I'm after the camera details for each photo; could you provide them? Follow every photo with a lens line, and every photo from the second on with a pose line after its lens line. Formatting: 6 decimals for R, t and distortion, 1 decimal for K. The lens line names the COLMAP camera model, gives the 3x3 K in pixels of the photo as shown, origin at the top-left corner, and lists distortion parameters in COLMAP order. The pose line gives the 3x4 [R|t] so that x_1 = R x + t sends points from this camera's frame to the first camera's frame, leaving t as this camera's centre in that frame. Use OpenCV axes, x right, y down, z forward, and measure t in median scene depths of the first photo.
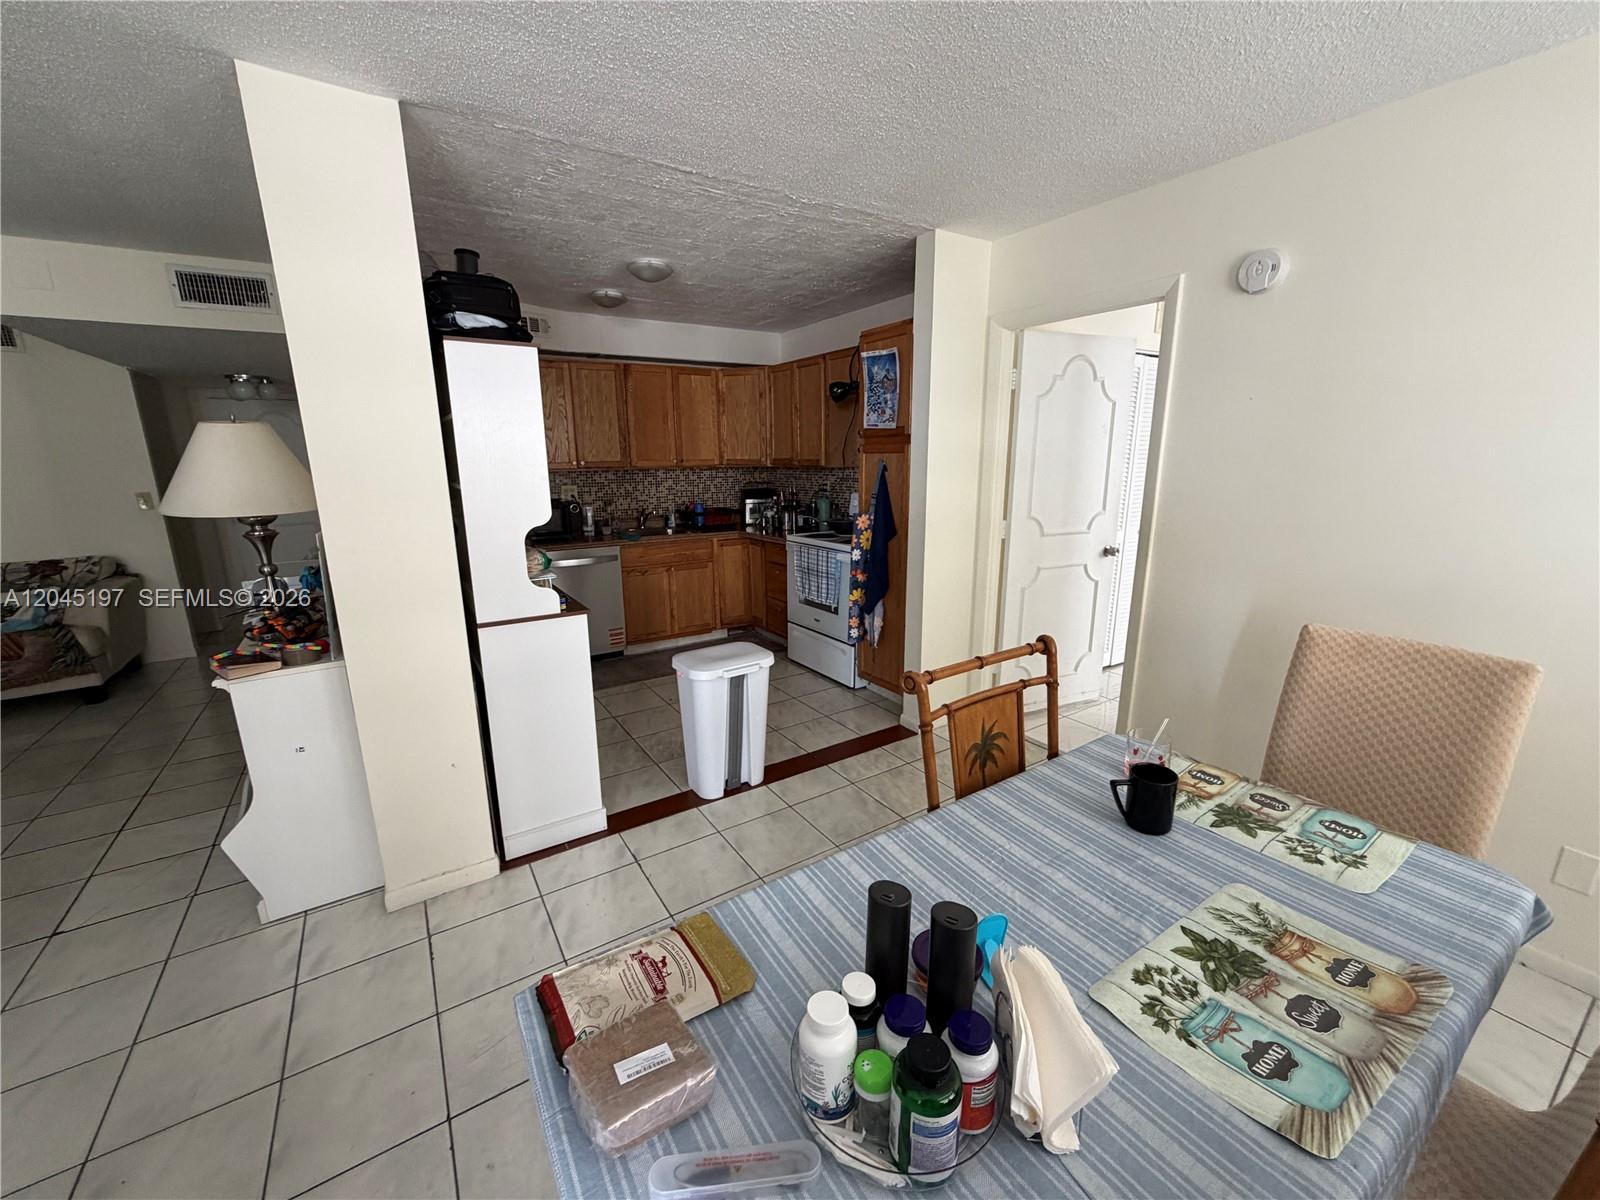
lens RADIAL K [[635.5, 0, 795.4], [0, 635.5, 603.6], [0, 0, 1]] dist [-0.003063, -0.000946]
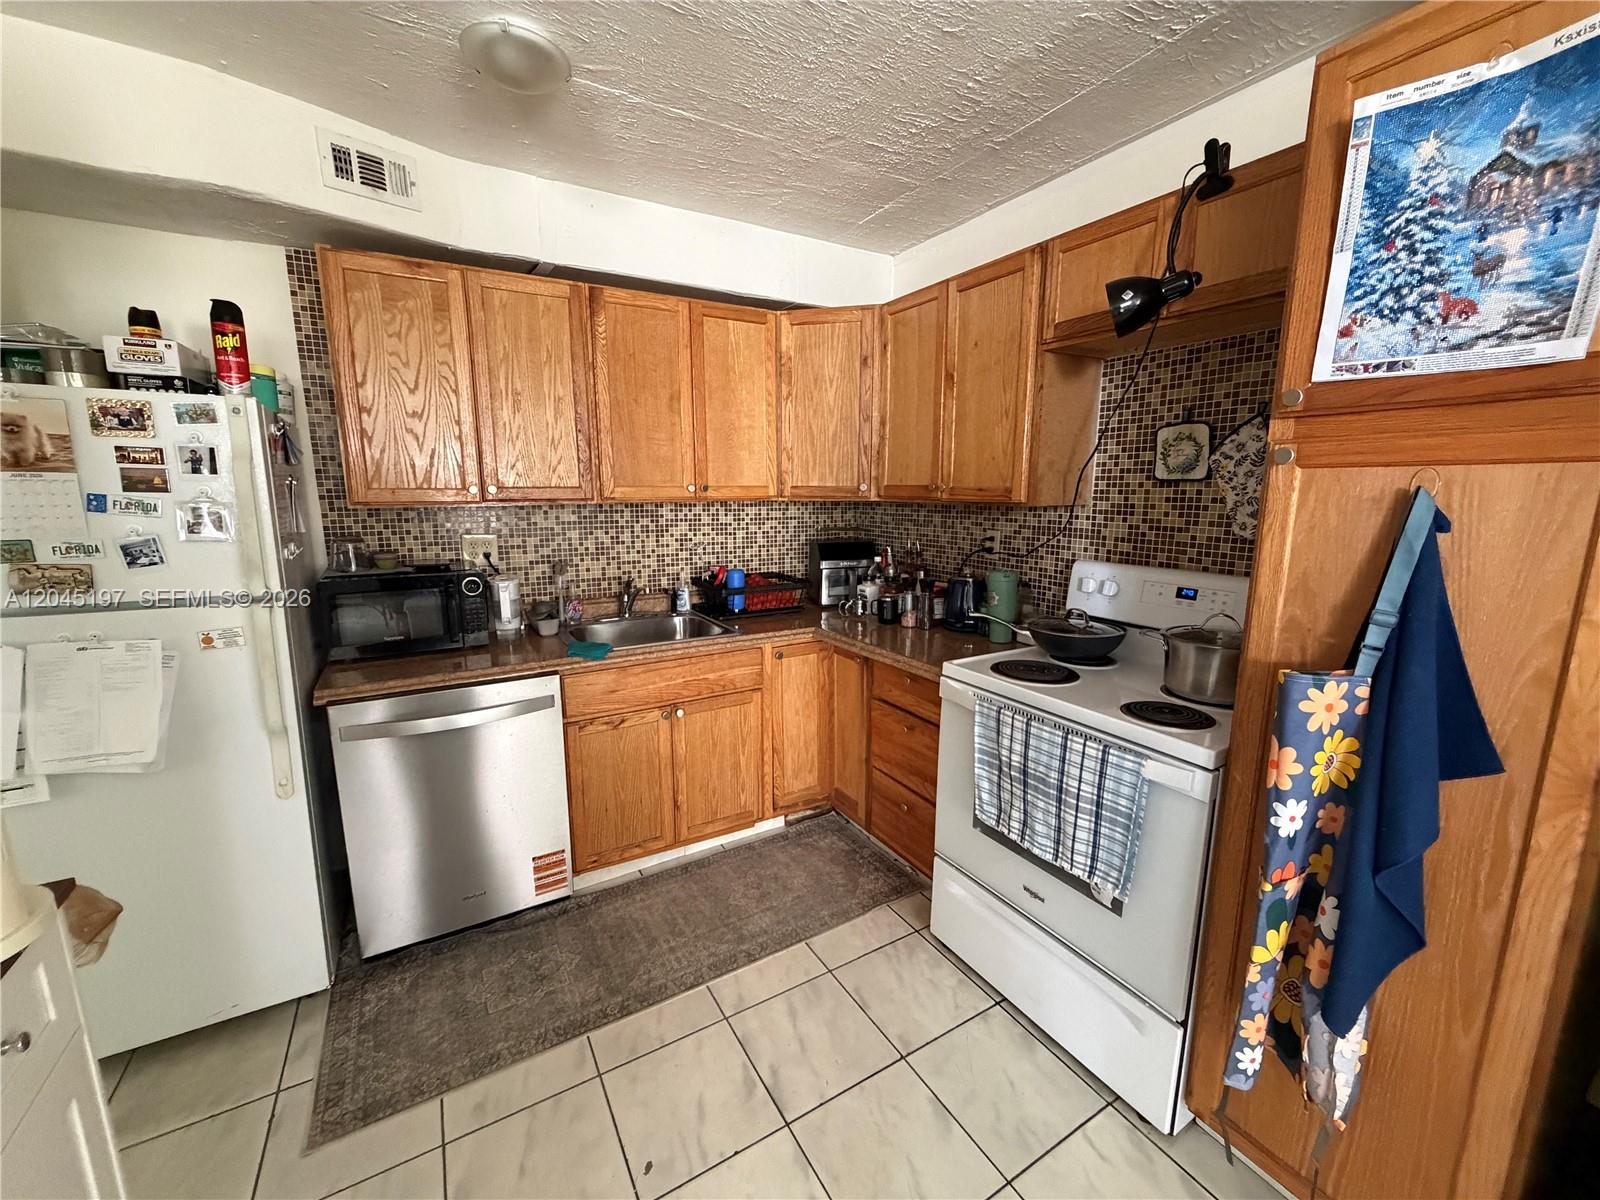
lens RADIAL K [[635.5, 0, 794.7], [0, 635.5, 602.8], [0, 0, 1]] dist [-0.003063, -0.000946]
pose [[0.998920, 0.018909, -0.042438, -0.091591], [-0.020895, 0.998683, -0.046853, -0.120768], [0.041497, 0.047689, 0.998000, 0.546222]]
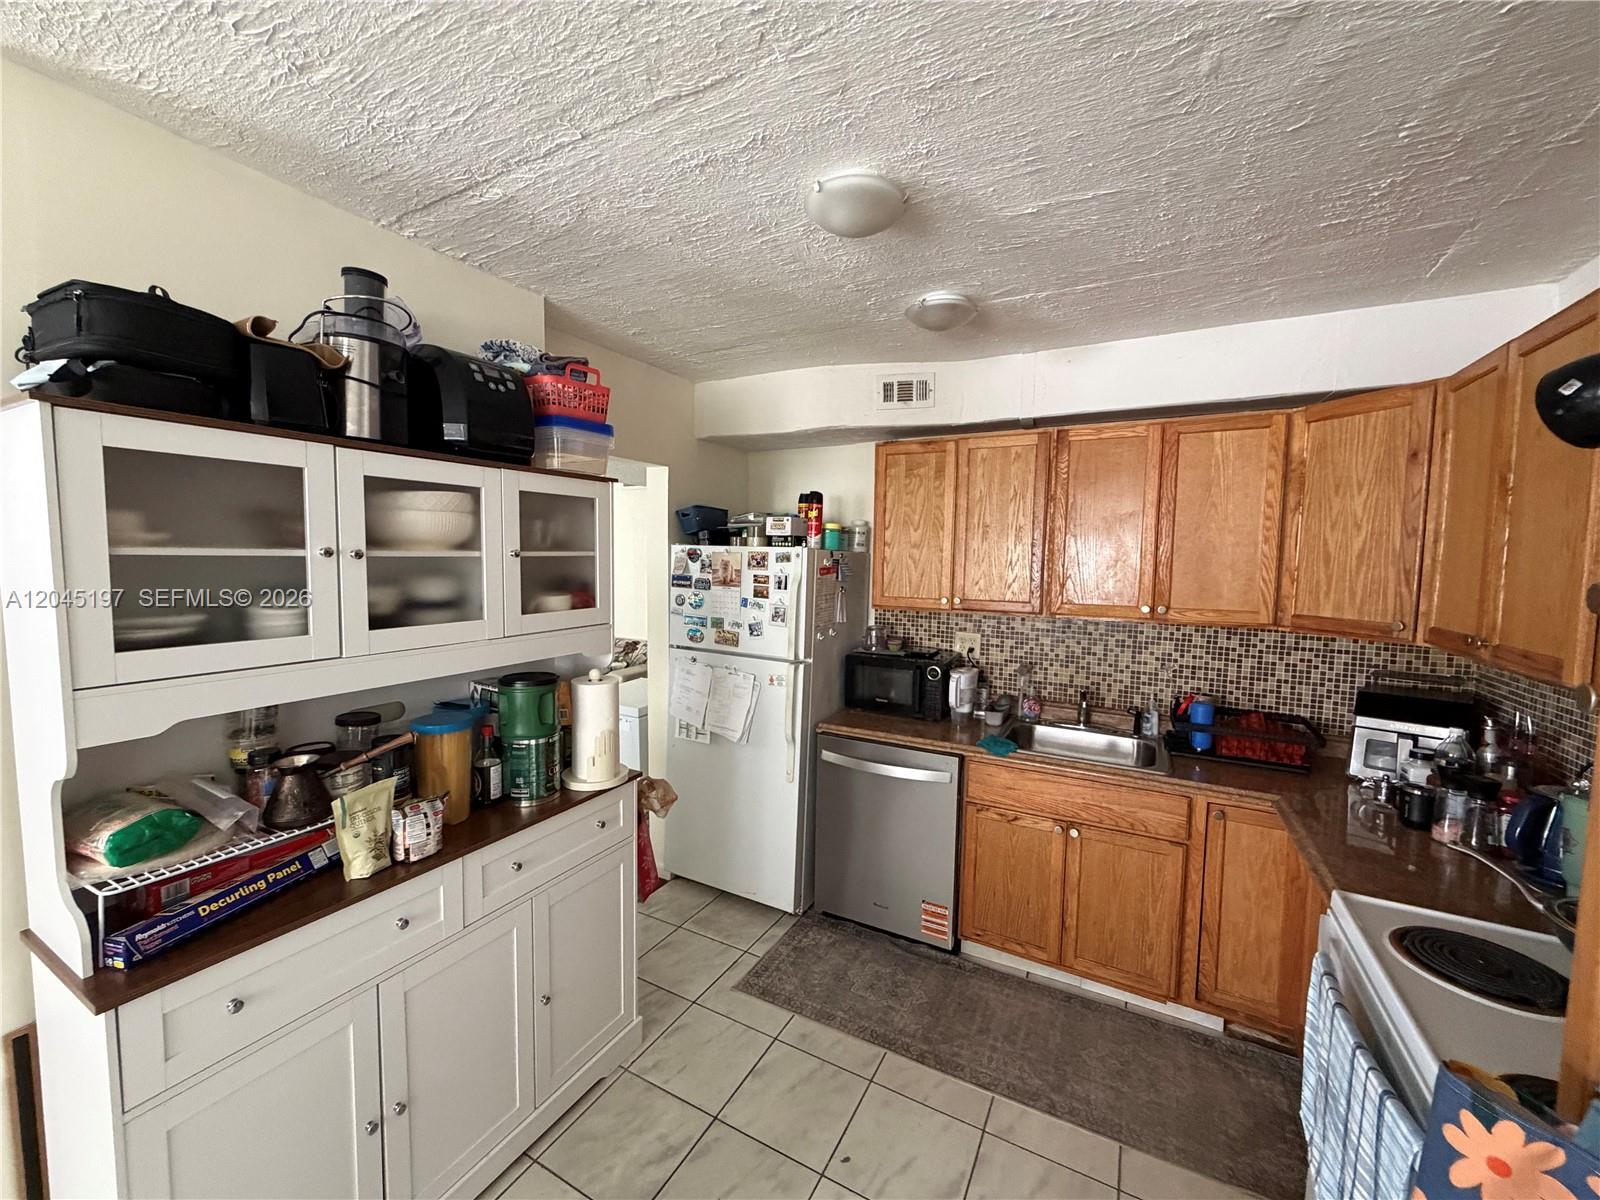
lens RADIAL K [[635.5, 0, 789.2], [0, 635.5, 601.4], [0, 0, 1]] dist [-0.003063, -0.000946]
pose [[0.470260, 0.082214, -0.878690, 0.114466], [-0.220176, 0.975098, -0.026600, -0.170102], [0.854622, 0.205975, 0.476651, 0.579408]]
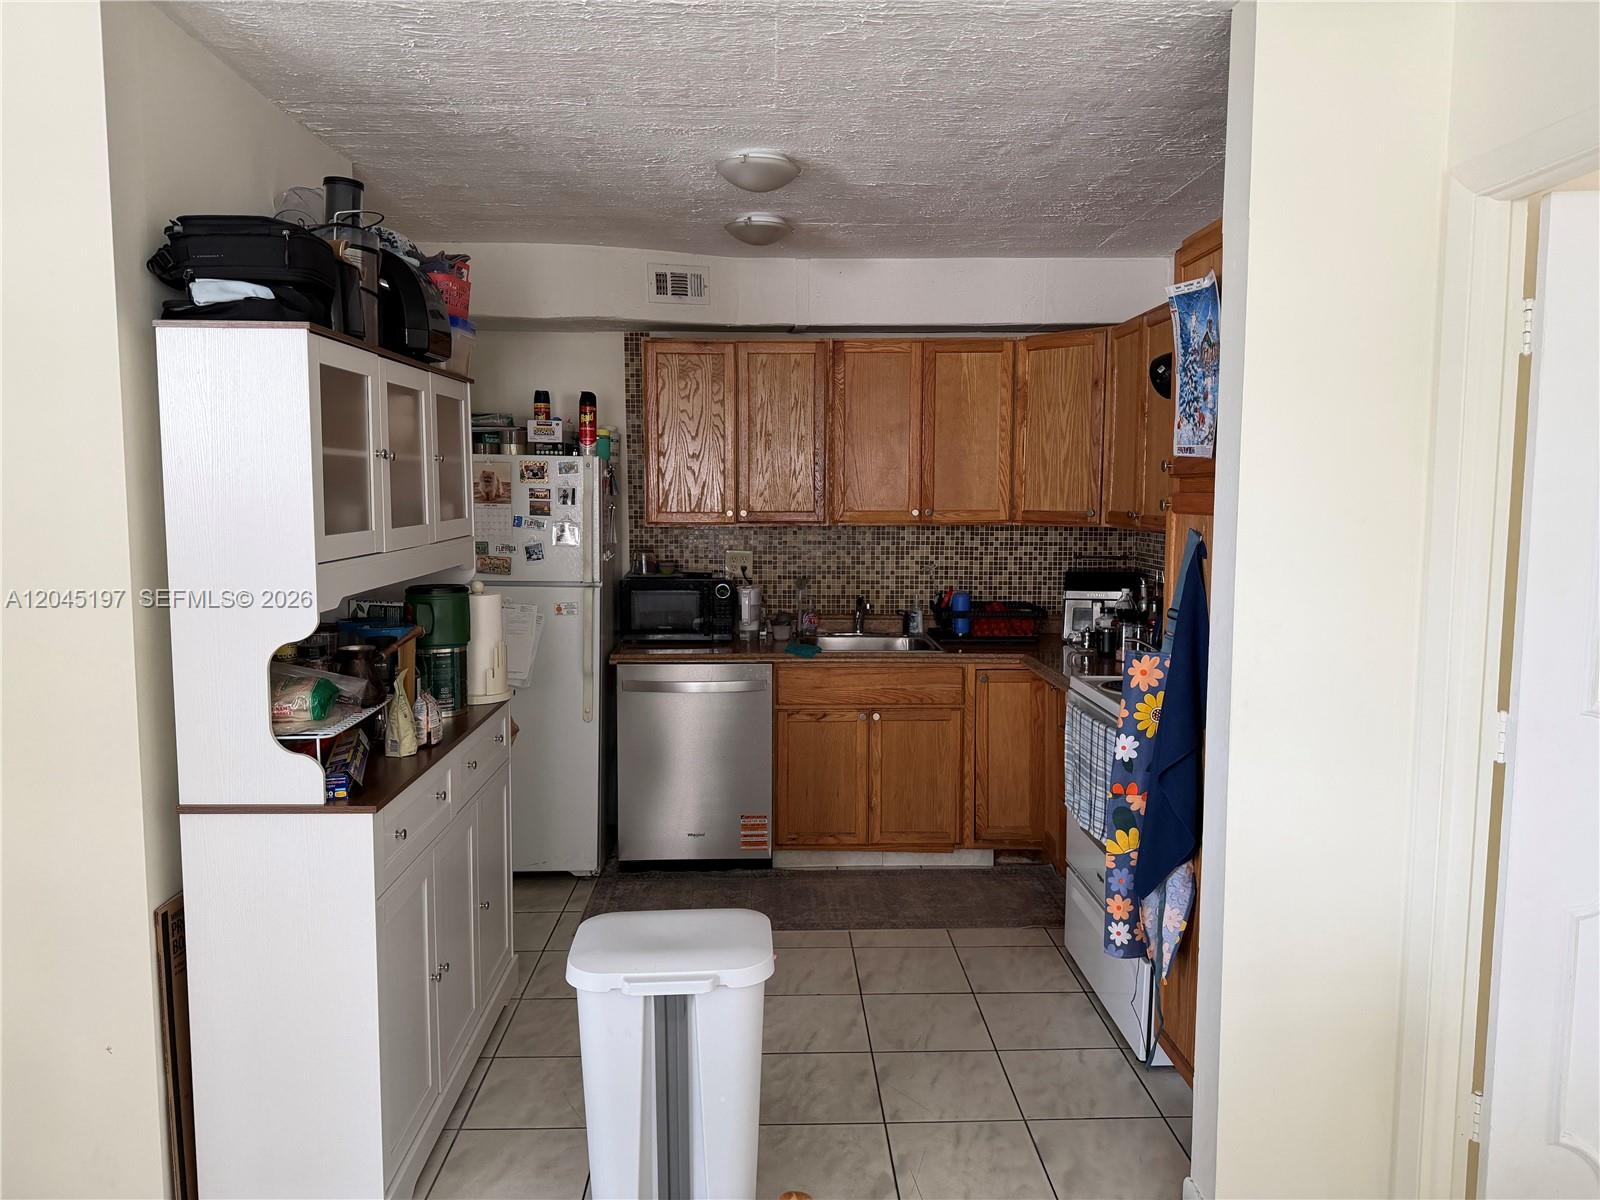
lens RADIAL K [[1115.3, 0, 791.9], [0, 1115.3, 595.6], [0, 0, 1]] dist [0.089544, -0.011028]
pose [[0.852151, 0.062652, -0.519532, 0.226607], [-0.129150, 0.987276, -0.092776, -0.060853], [0.507109, 0.146157, 0.849399, 0.181010]]
